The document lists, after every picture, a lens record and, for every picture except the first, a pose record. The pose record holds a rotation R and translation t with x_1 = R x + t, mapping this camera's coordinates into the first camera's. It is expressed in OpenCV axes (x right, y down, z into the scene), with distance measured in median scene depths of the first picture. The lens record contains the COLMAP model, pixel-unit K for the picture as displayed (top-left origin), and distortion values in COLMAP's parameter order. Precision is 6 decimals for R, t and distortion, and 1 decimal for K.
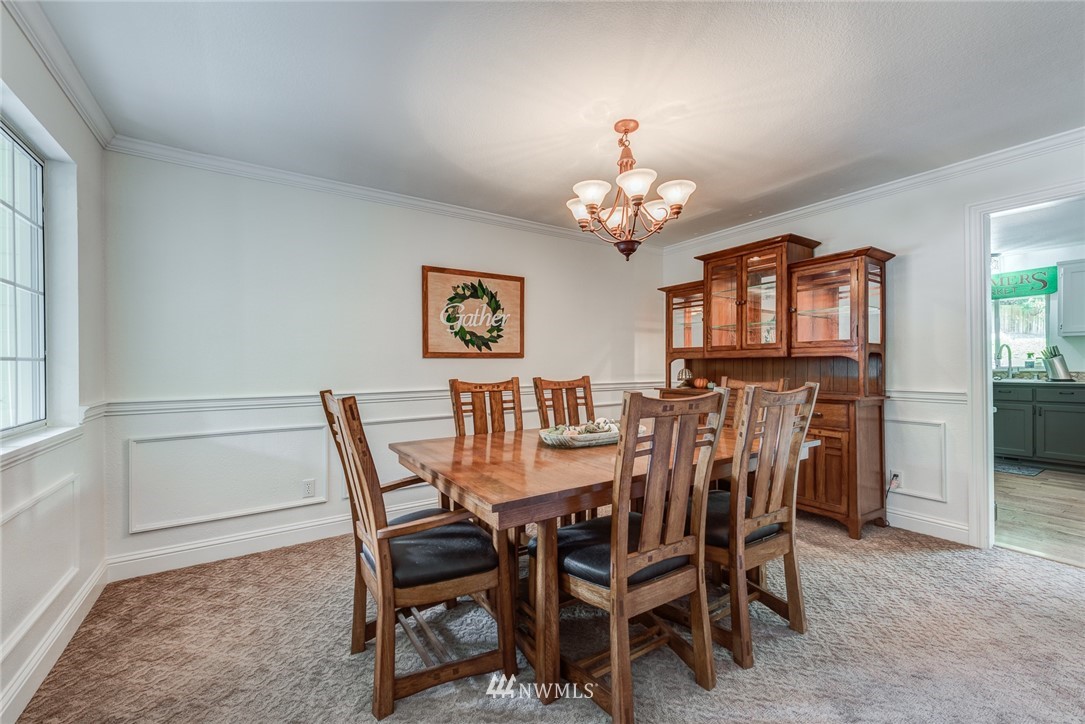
lens RADIAL K [[445.2, 0, 545.5], [0, 445.2, 363.5], [0, 0, 1]] dist [0.000898, 0.000004]
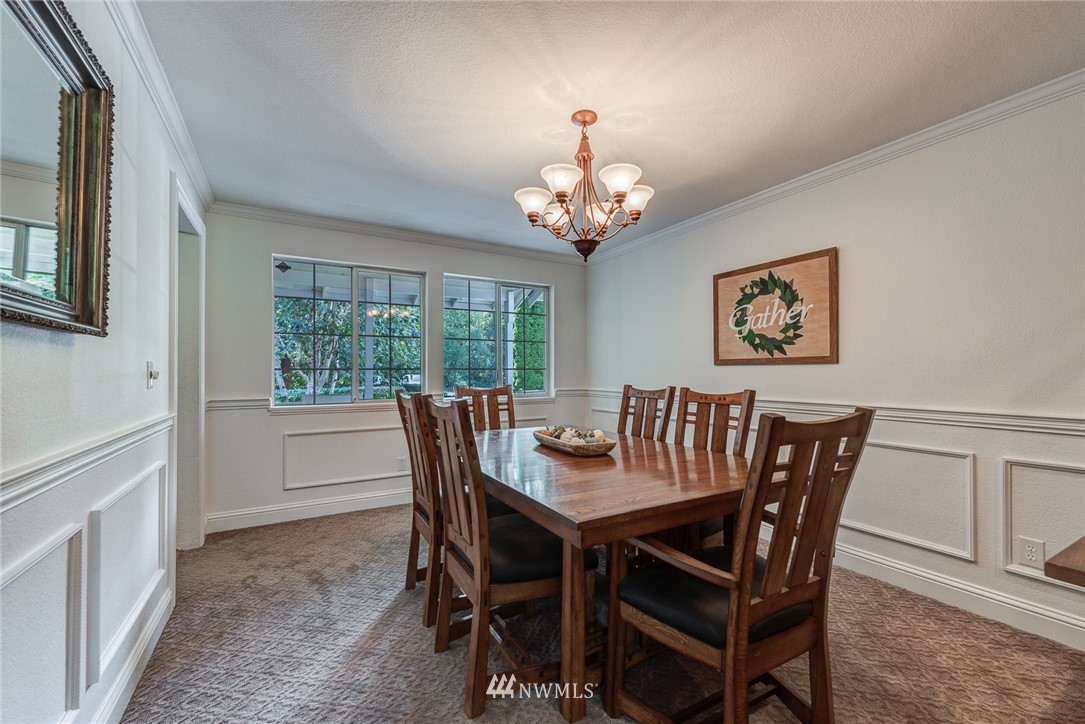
lens RADIAL K [[445.2, 0, 543.5], [0, 445.2, 365.2], [0, 0, 1]] dist [0.000898, 0.000004]
pose [[-0.068493, -0.007245, -0.997625, 0.728135], [0.002816, 0.999968, -0.007456, -0.005938], [0.997648, -0.003320, -0.068471, 0.639562]]
